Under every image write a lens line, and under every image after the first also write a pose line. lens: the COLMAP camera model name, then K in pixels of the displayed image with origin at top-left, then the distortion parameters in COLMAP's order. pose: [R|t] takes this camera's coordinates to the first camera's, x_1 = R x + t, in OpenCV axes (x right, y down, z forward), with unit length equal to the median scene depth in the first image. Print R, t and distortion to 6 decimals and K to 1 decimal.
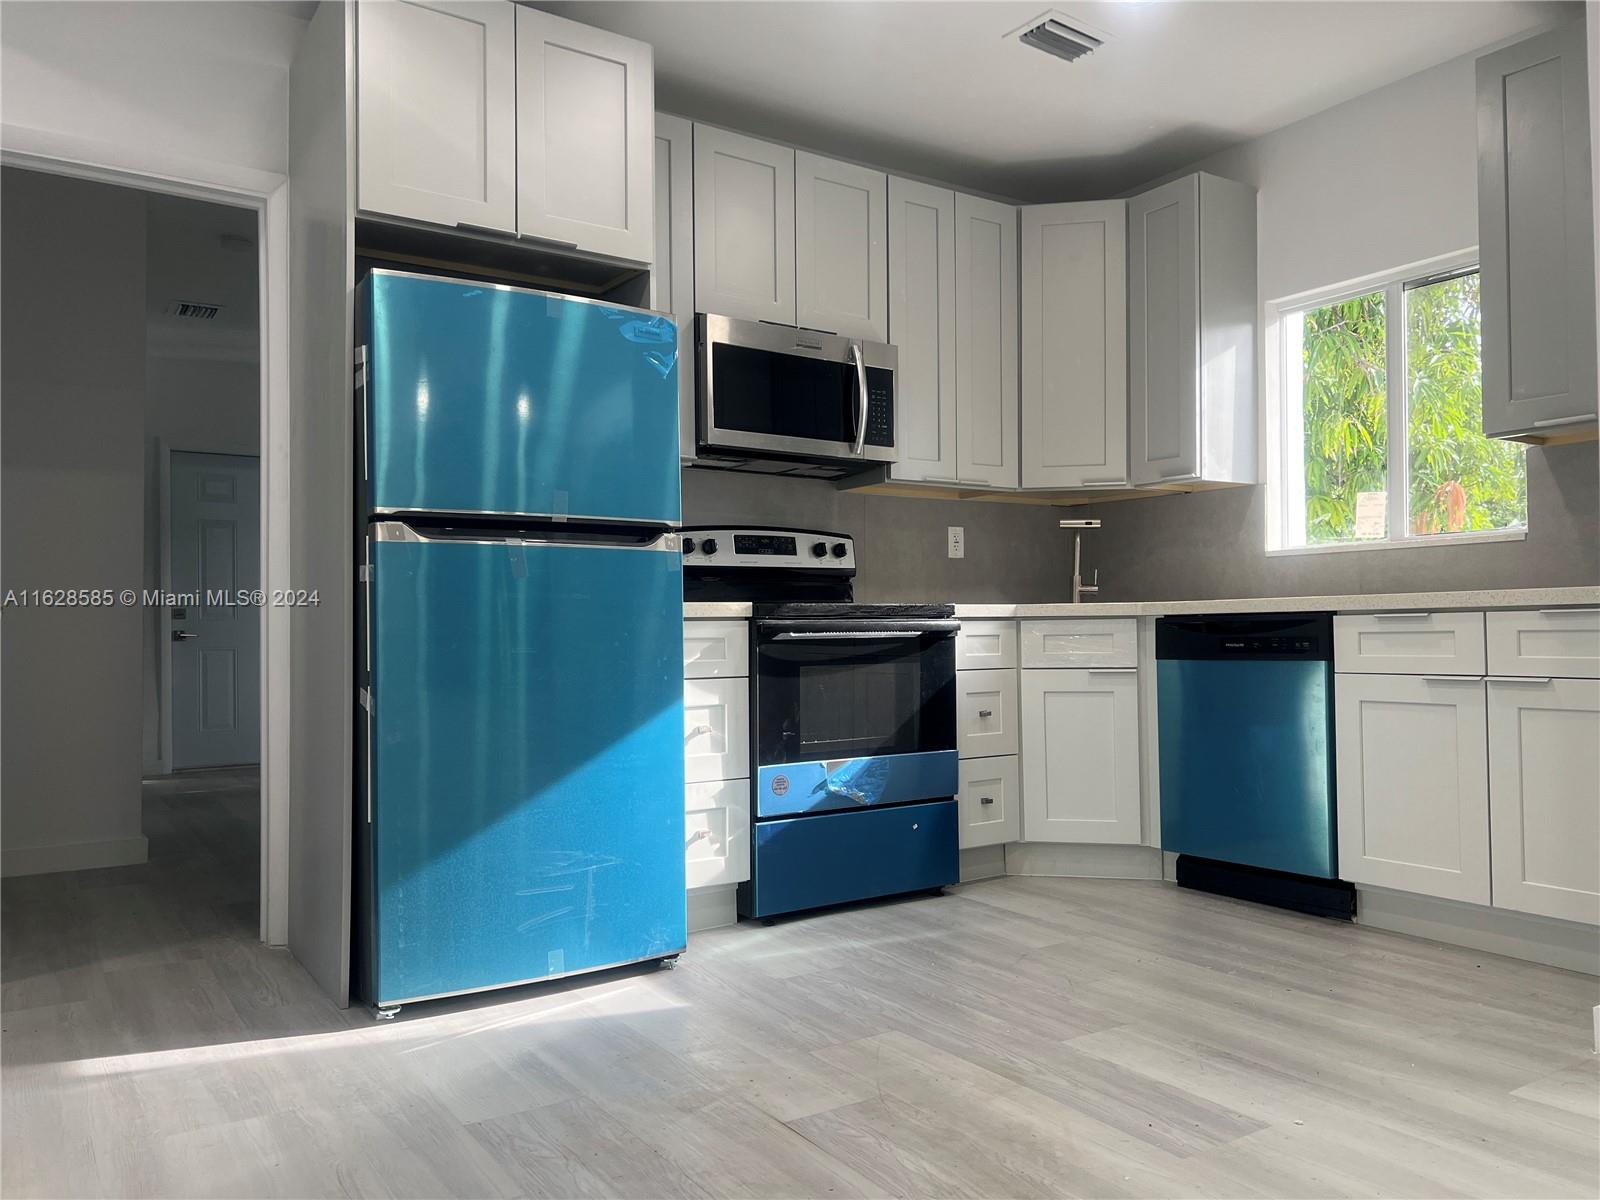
lens RADIAL K [[1202.0, 0, 812.1], [0, 1202.0, 610.8], [0, 0, 1]] dist [0.036710, -0.029451]
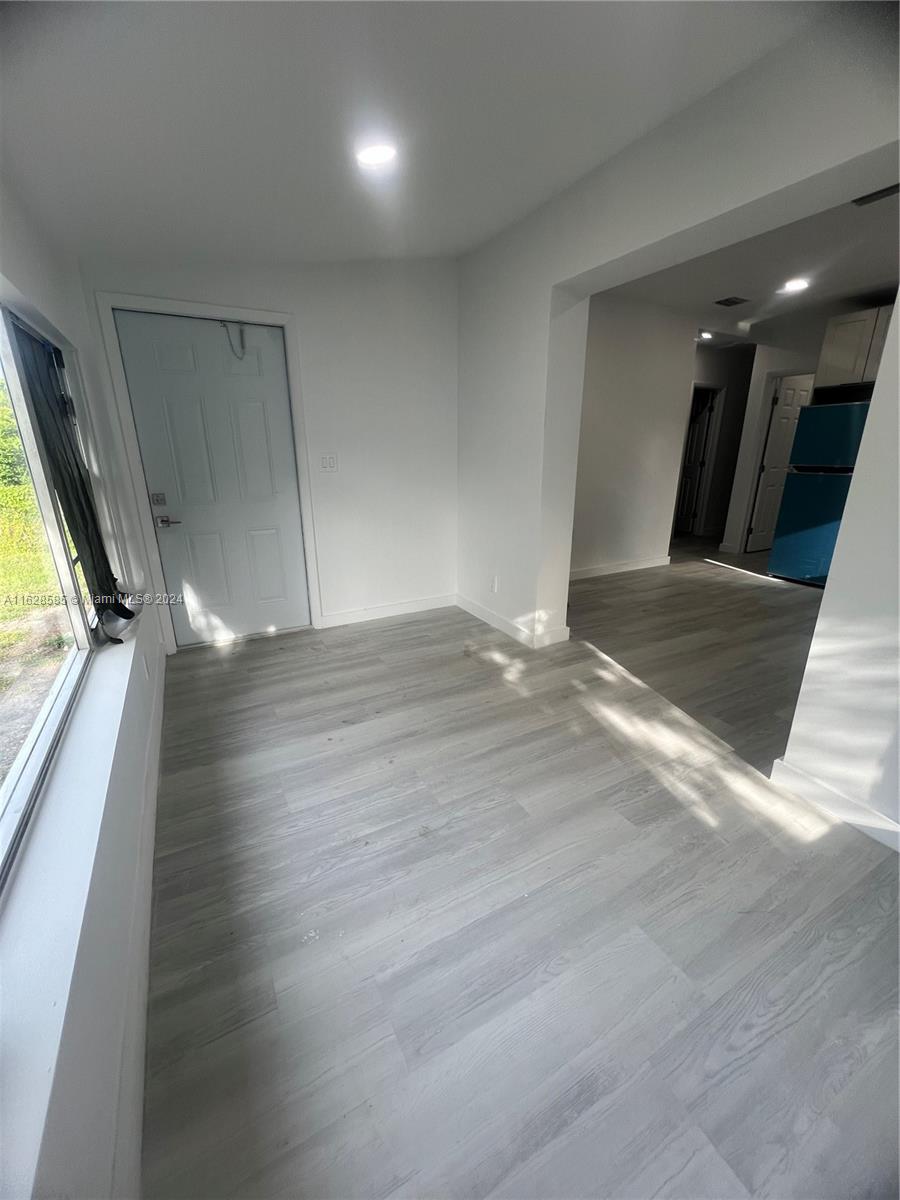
lens RADIAL K [[477.7, 0, 453.5], [0, 477.7, 597.6], [0, 0, 1]] dist [-0.000597, 0.000020]
pose [[-0.077820, 0.306694, -0.948621, 1.244589], [0.018785, 0.951789, 0.306177, -0.149247], [0.996790, 0.006007, -0.079830, -0.073732]]
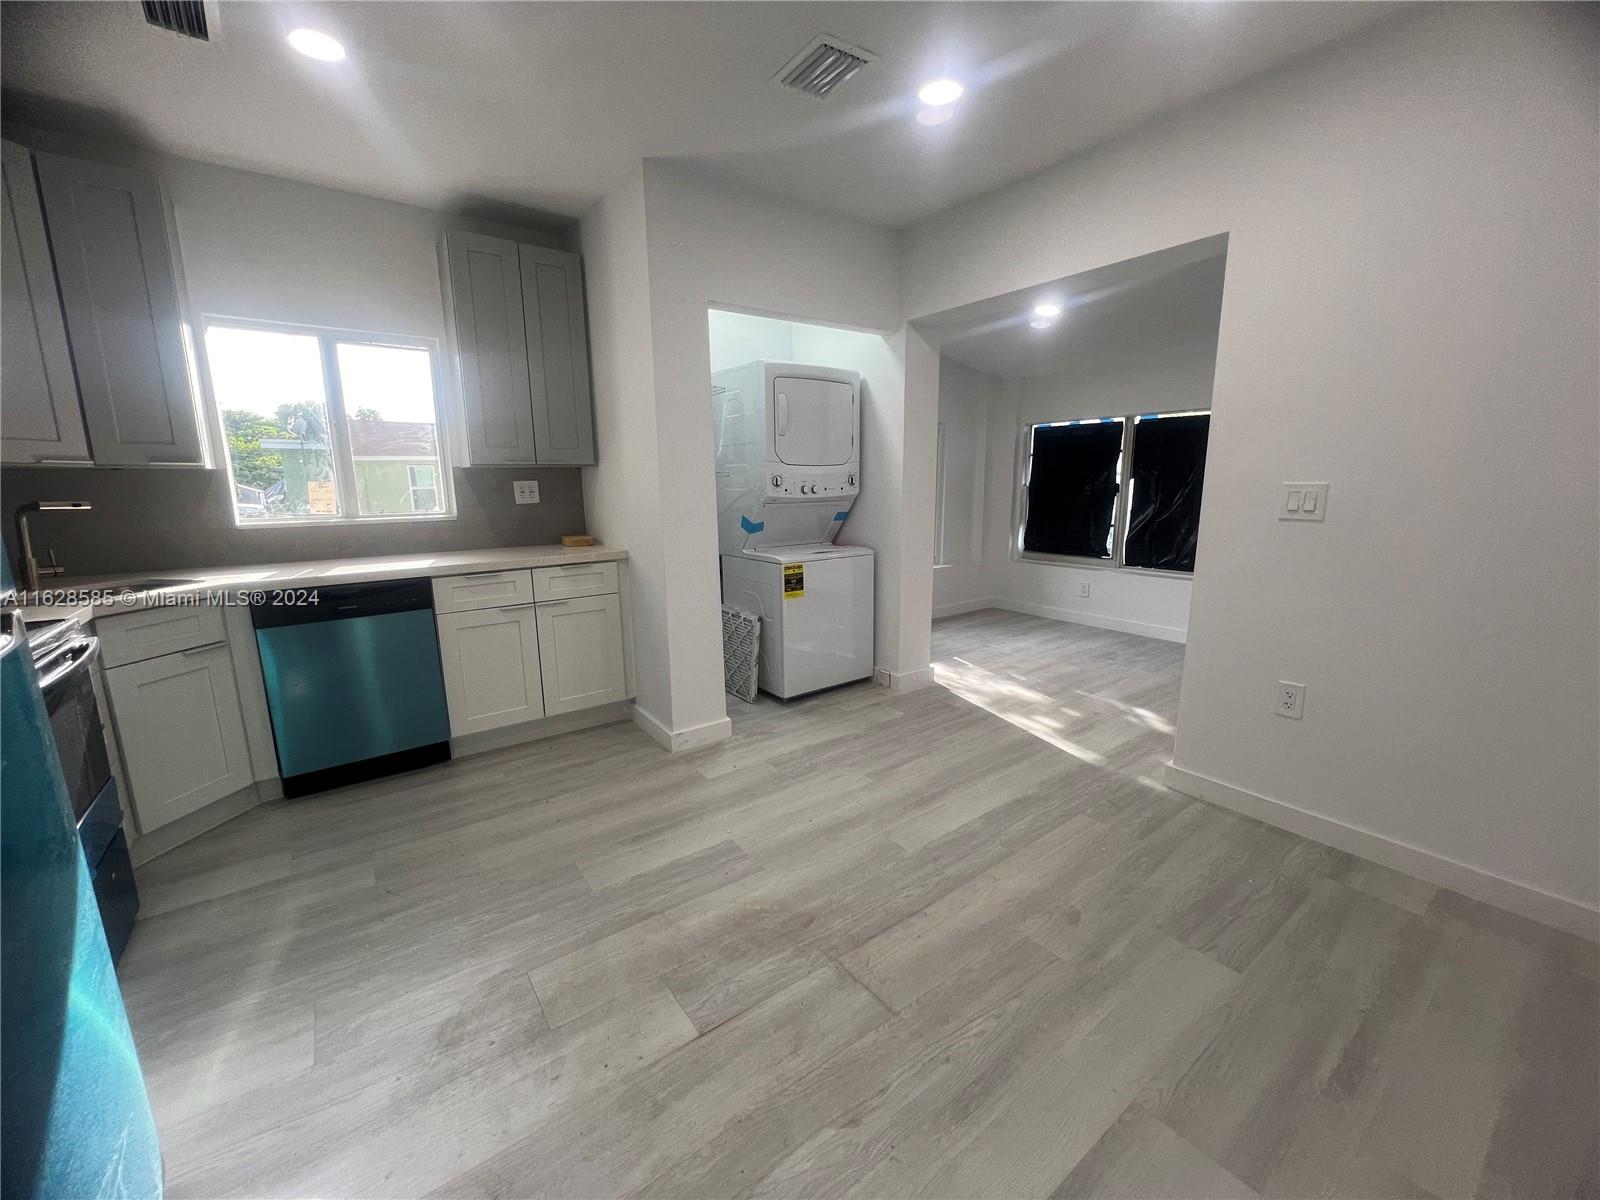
lens RADIAL K [[636.9, 0, 799.7], [0, 636.9, 598.6], [0, 0, 1]] dist [-0.000597, 0.000020]
pose [[-0.050292, -0.172615, 0.983705, -0.403872], [-0.003318, 0.984974, 0.172668, -0.114511], [-0.998729, 0.005420, -0.050109, 0.574302]]
